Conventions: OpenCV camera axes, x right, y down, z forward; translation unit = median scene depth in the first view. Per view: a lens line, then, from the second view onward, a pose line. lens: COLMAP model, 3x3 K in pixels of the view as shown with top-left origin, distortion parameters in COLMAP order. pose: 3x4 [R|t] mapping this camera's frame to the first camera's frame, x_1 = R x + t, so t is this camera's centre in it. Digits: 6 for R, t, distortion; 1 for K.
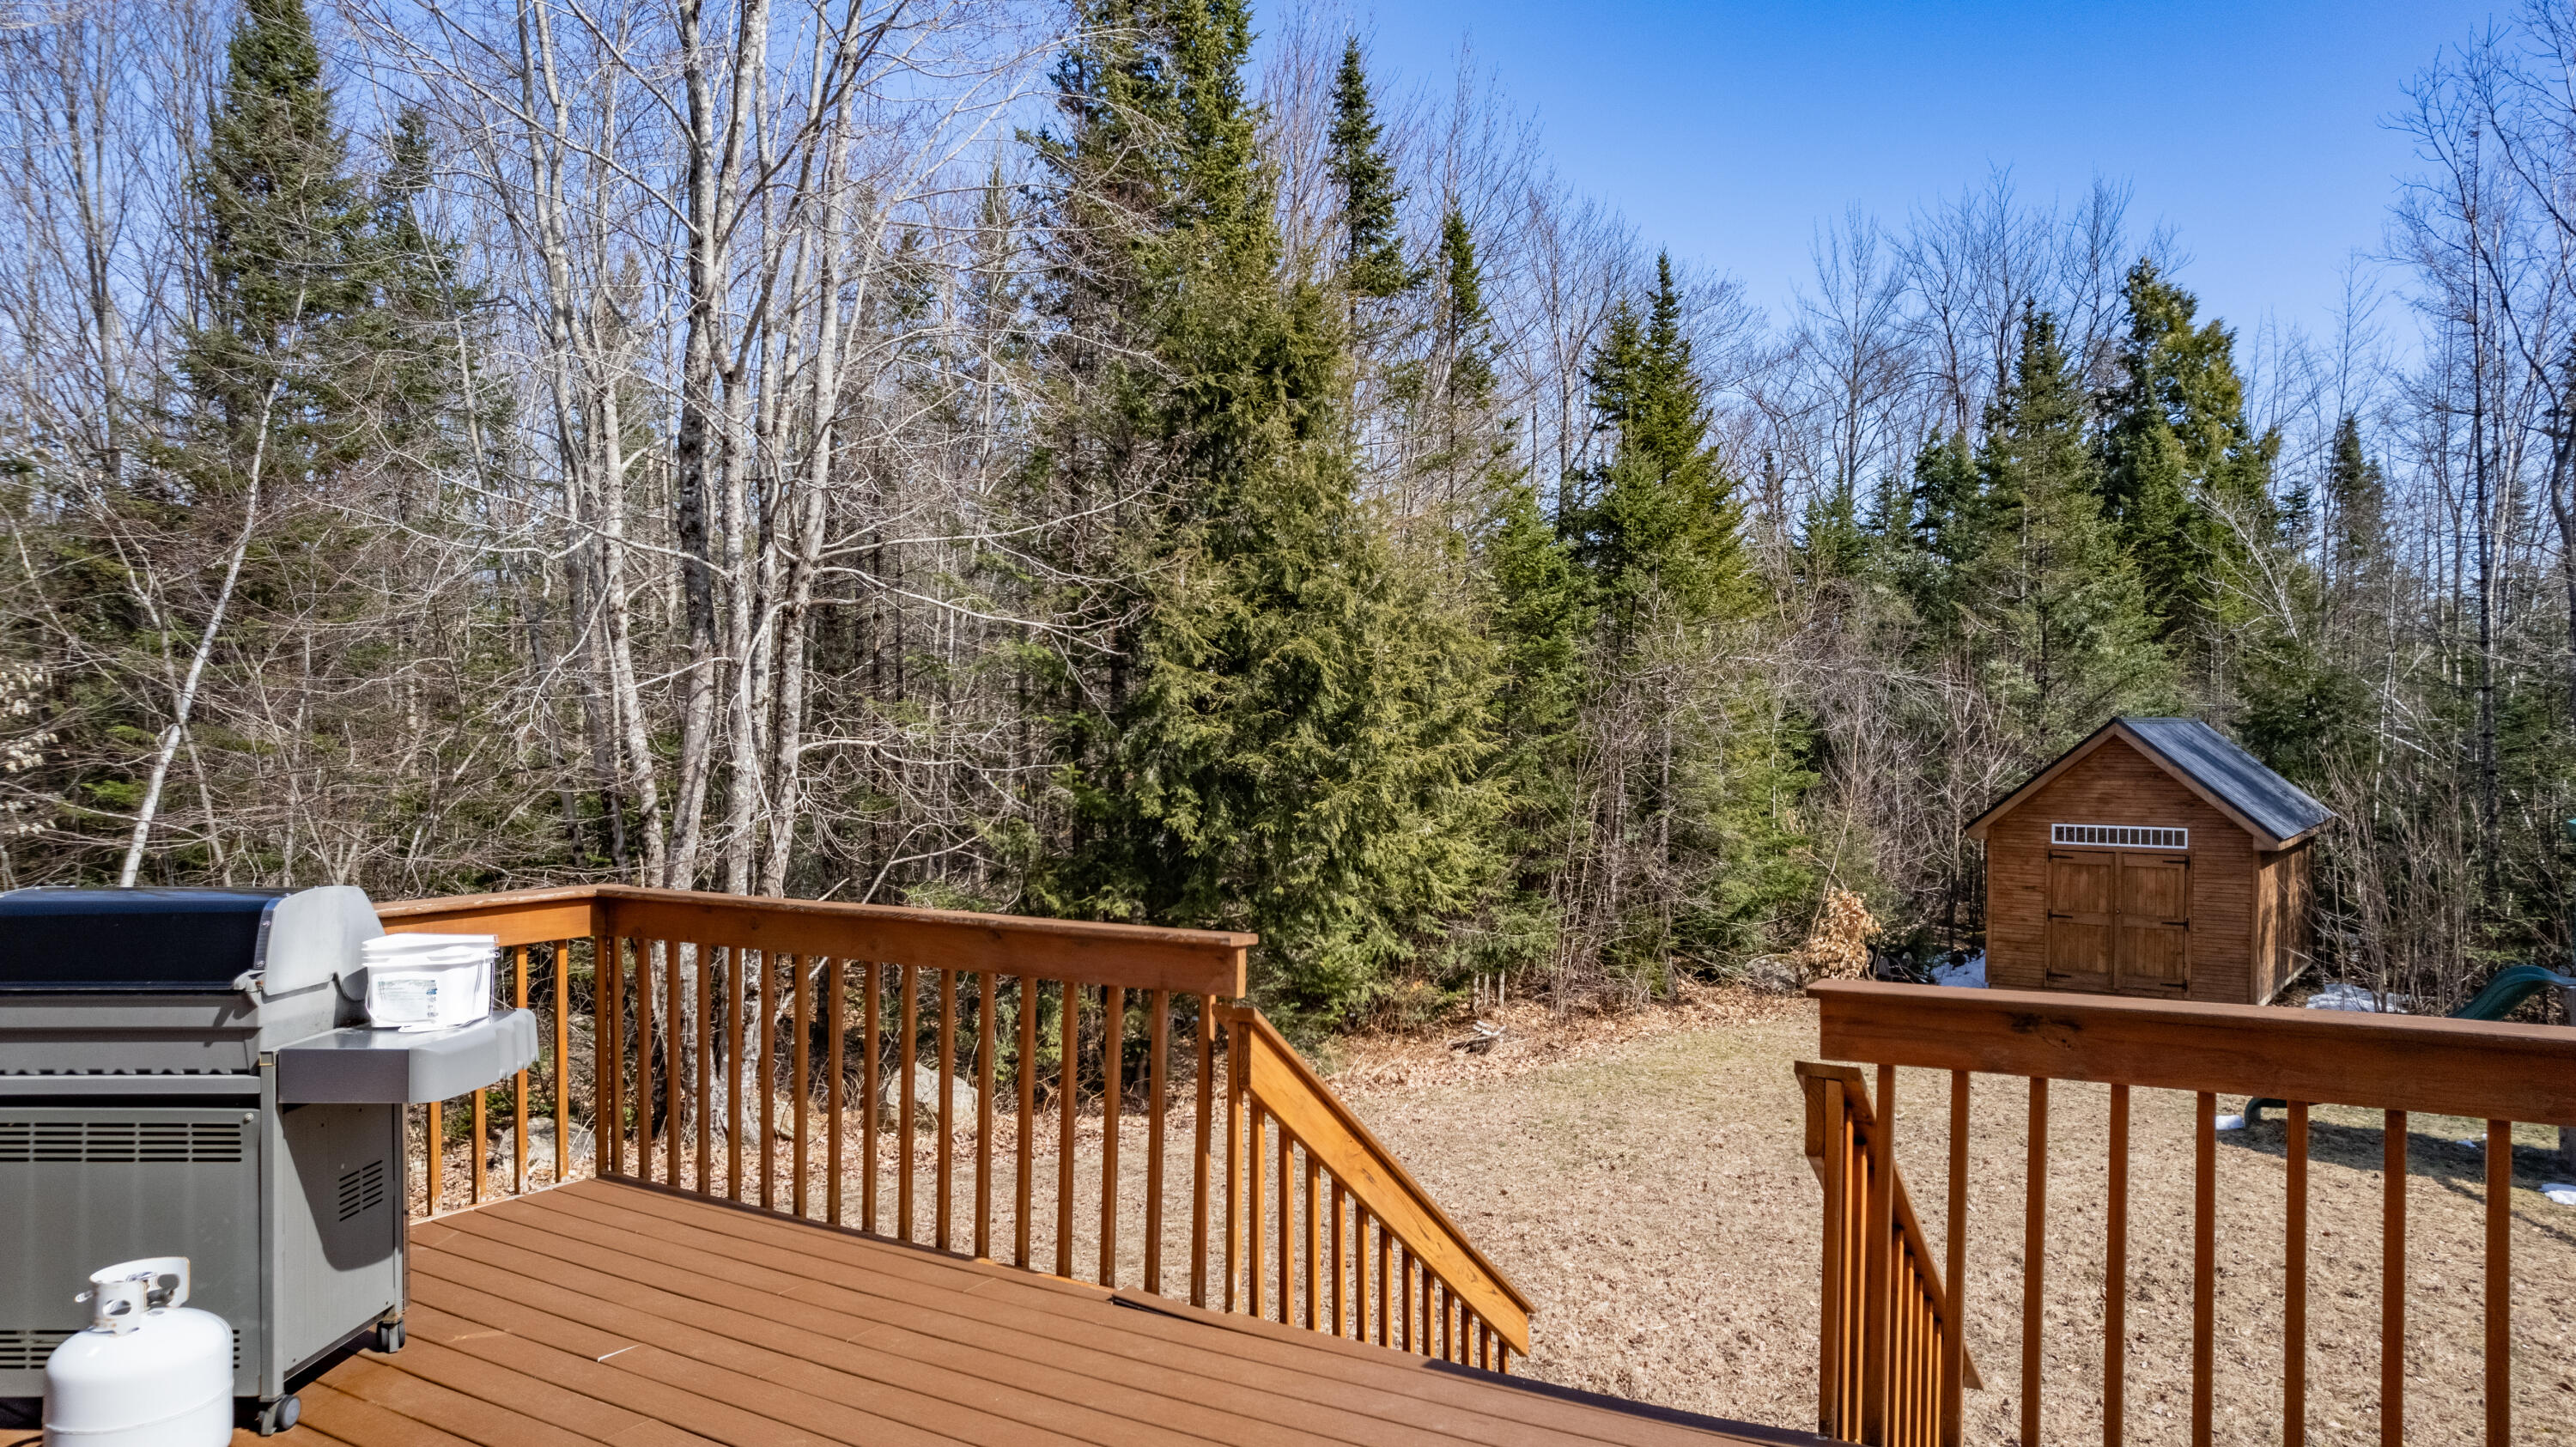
lens RADIAL K [[1657.2, 0, 1287.5], [0, 1657.2, 738.3], [0, 0, 1]] dist [-0.077501, 0.071842]
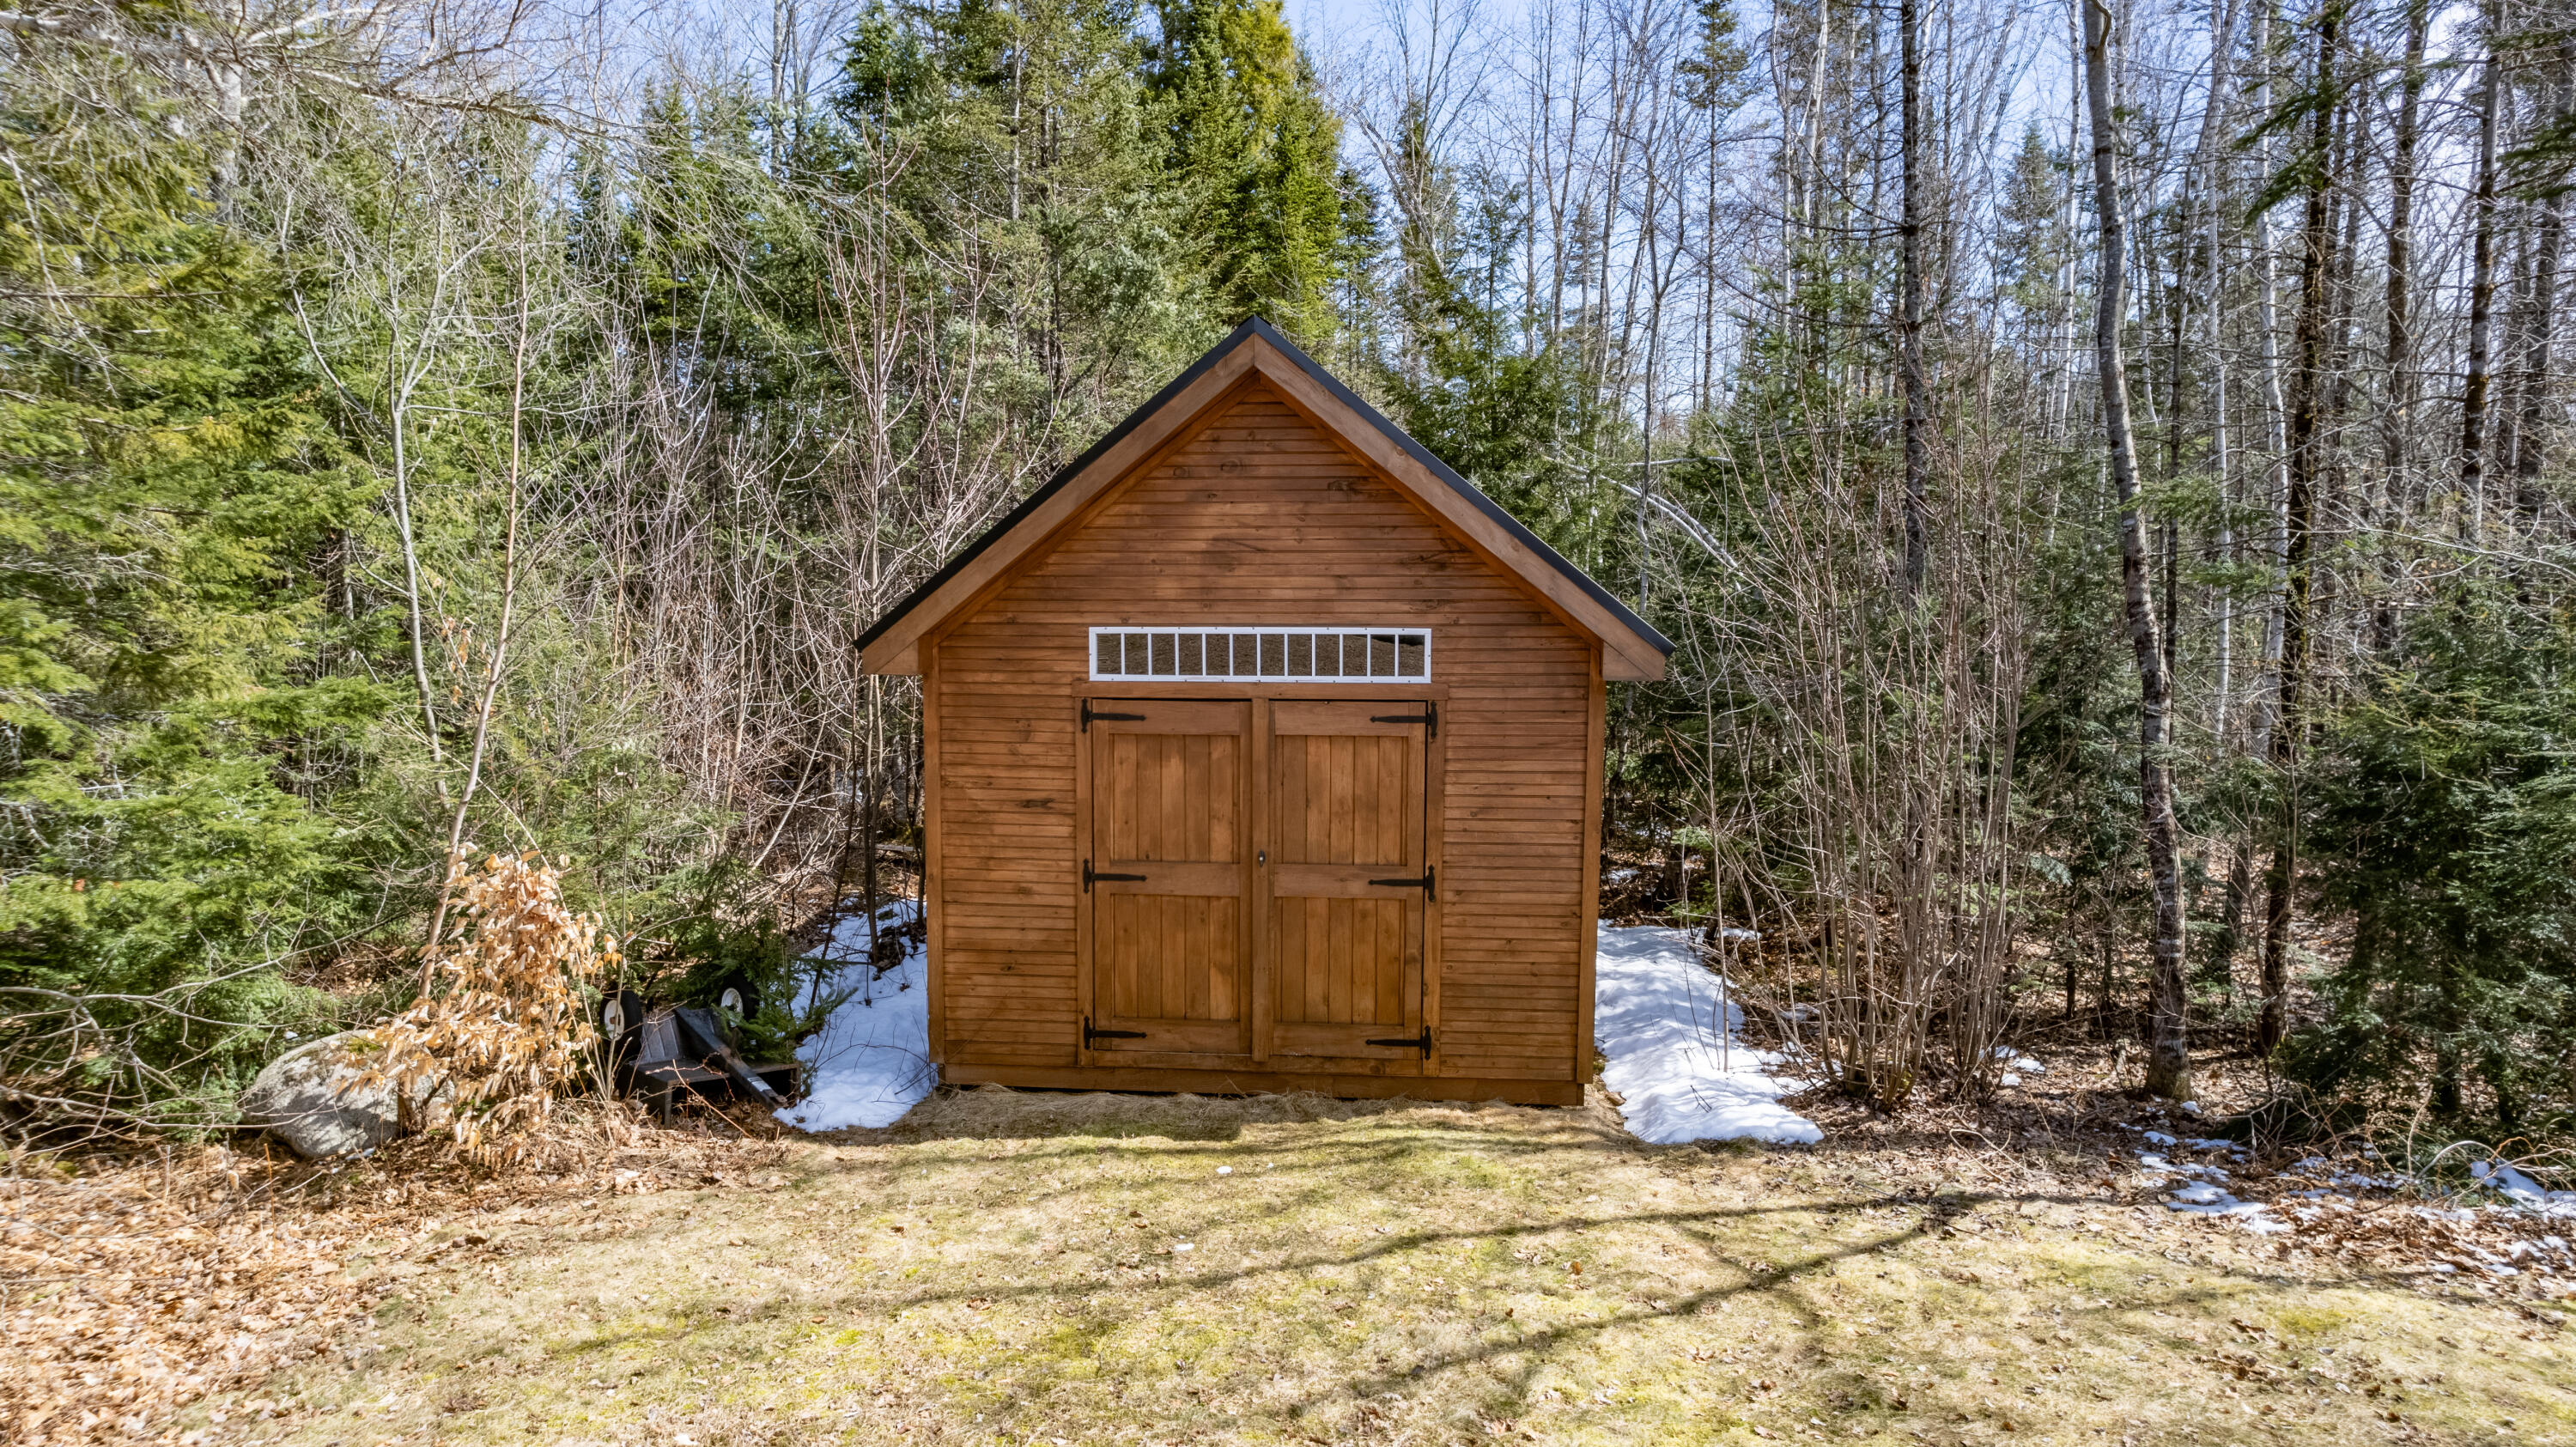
lens RADIAL K [[1657.2, 0, 1287.5], [0, 1657.2, 738.3], [0, 0, 1]] dist [-0.077501, 0.071842]
pose [[0.839012, -0.055514, 0.541274, 0.270110], [0.003934, 0.995375, 0.095990, 0.037142], [-0.544099, -0.078407, 0.835349, 0.591958]]
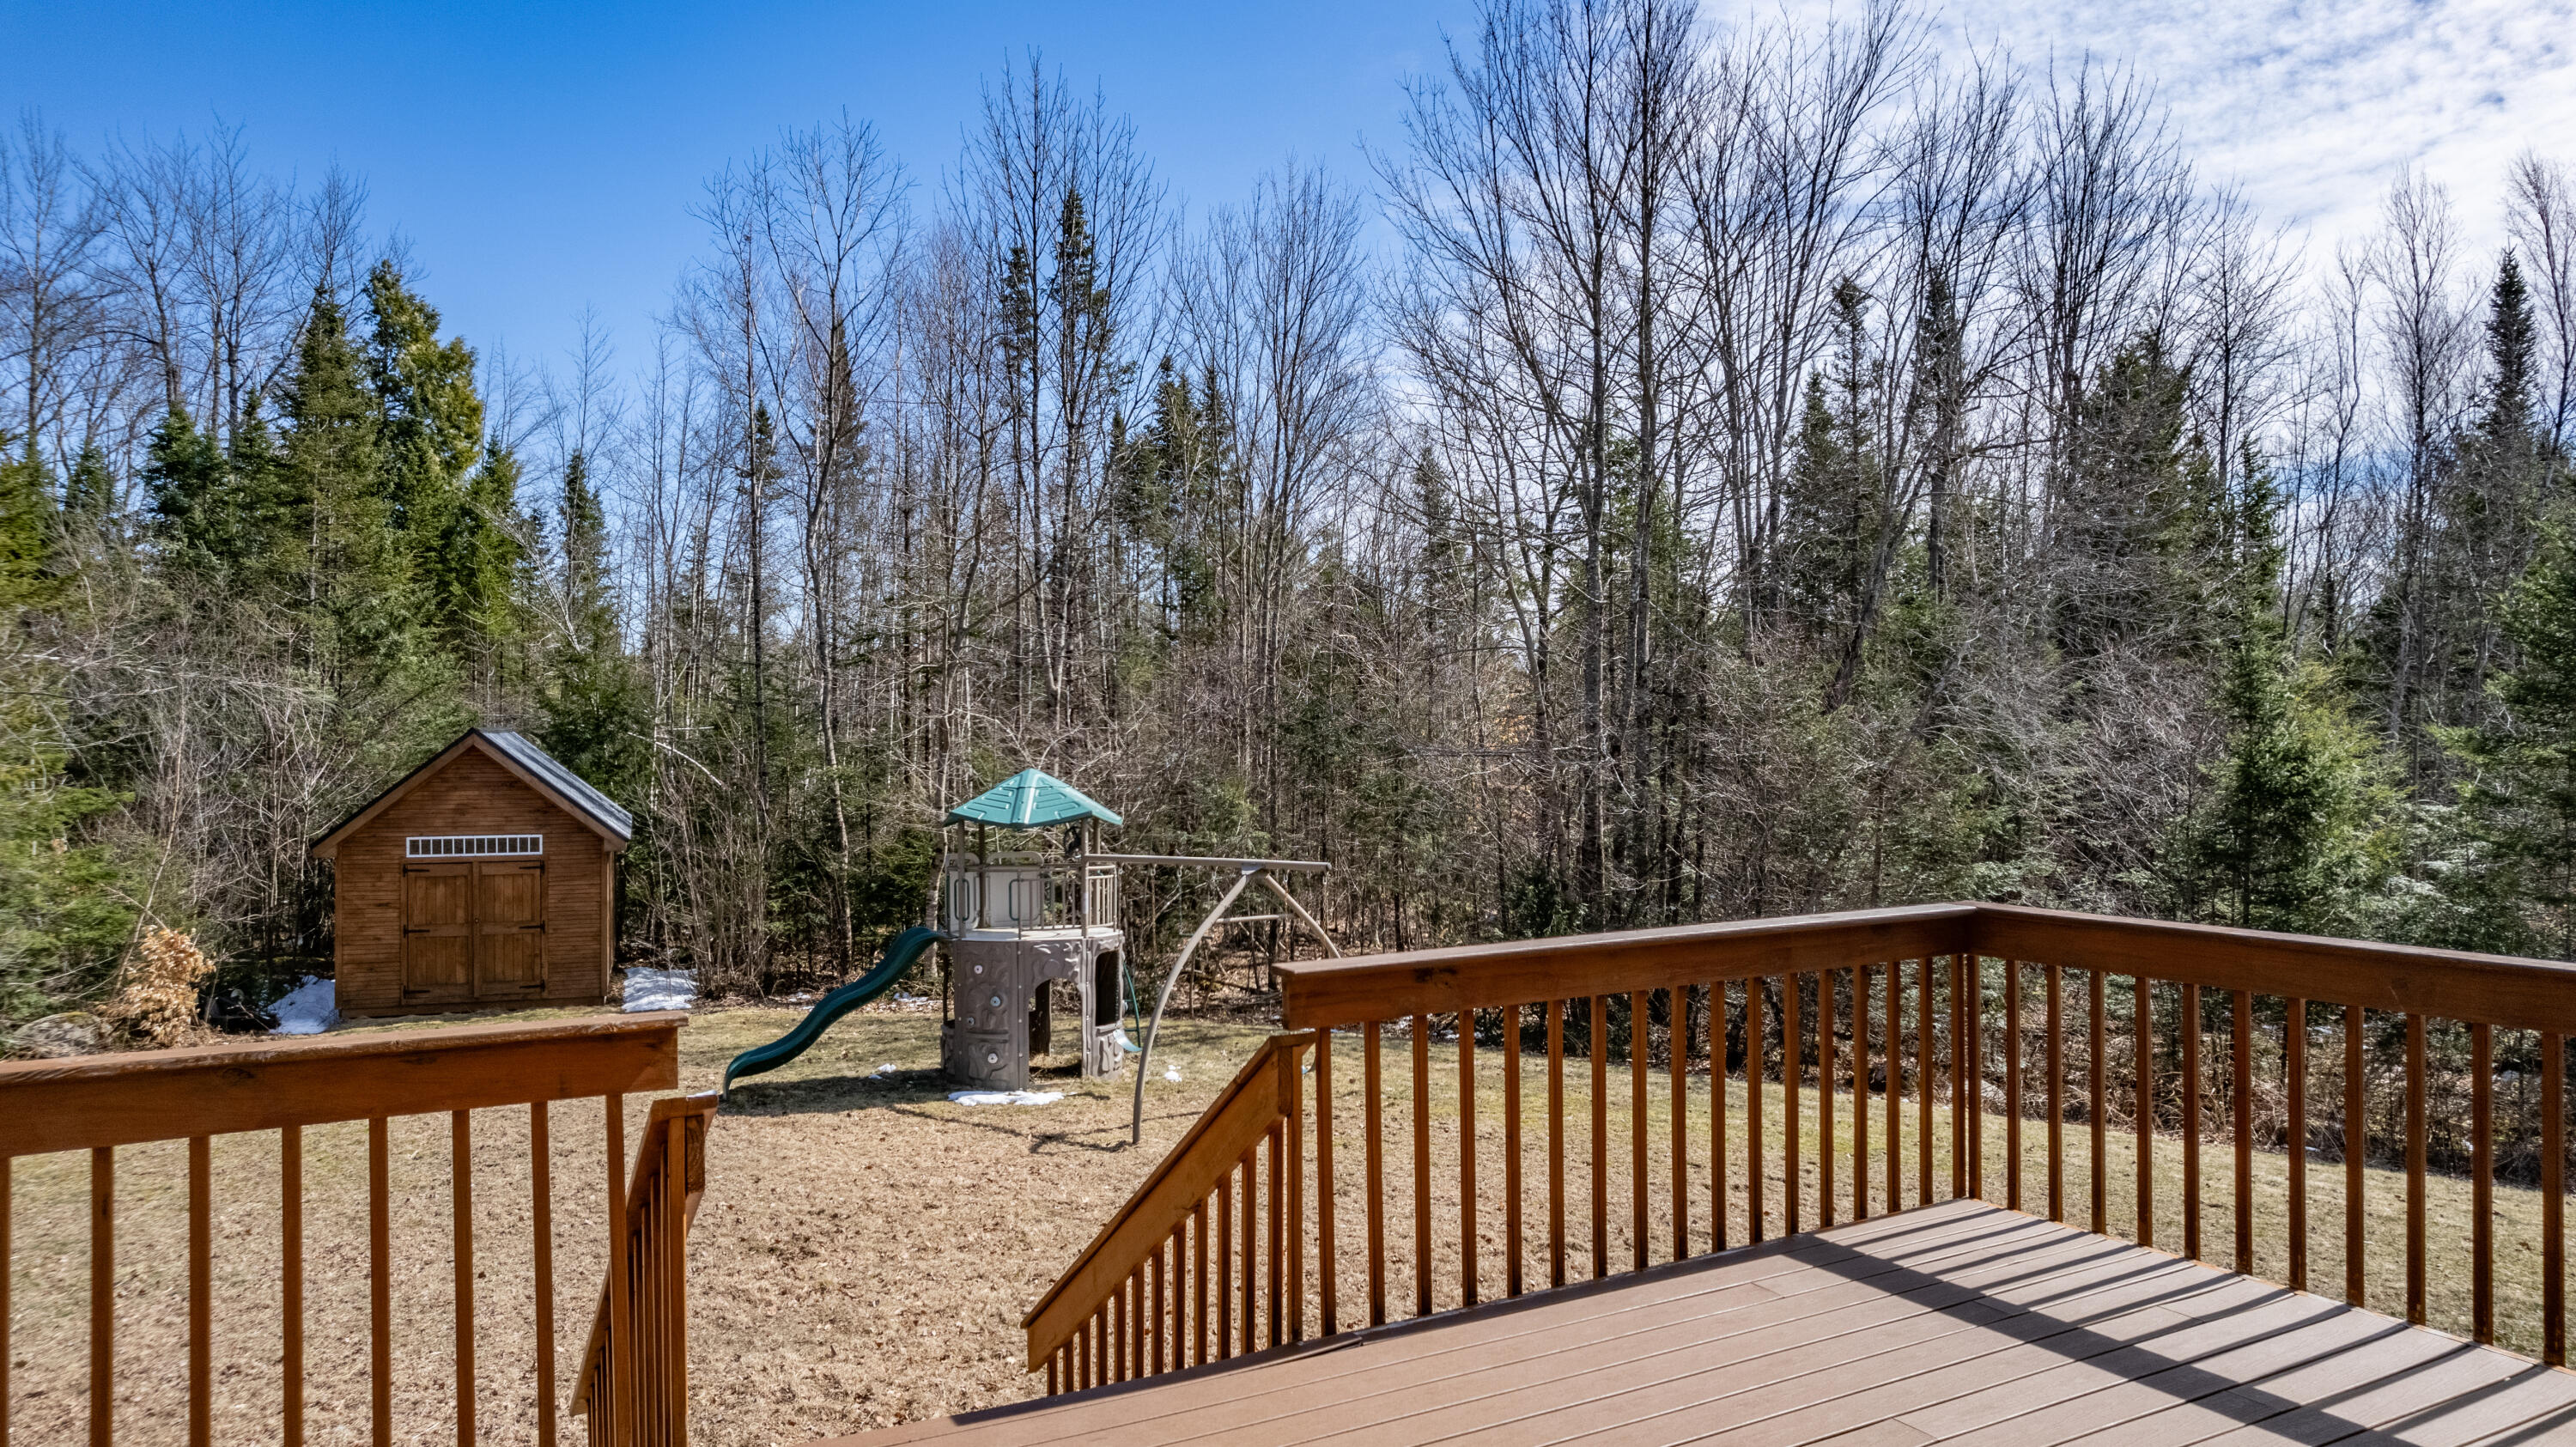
lens RADIAL K [[1661.5, 0, 1288.0], [0, 1661.5, 723.5], [0, 0, 1]] dist [-0.082044, 0.070427]
pose [[0.521355, -0.000681, 0.853340, -0.079072], [0.011251, 0.999918, -0.006076, -0.003473], [-0.853266, 0.012769, 0.521320, 0.037228]]
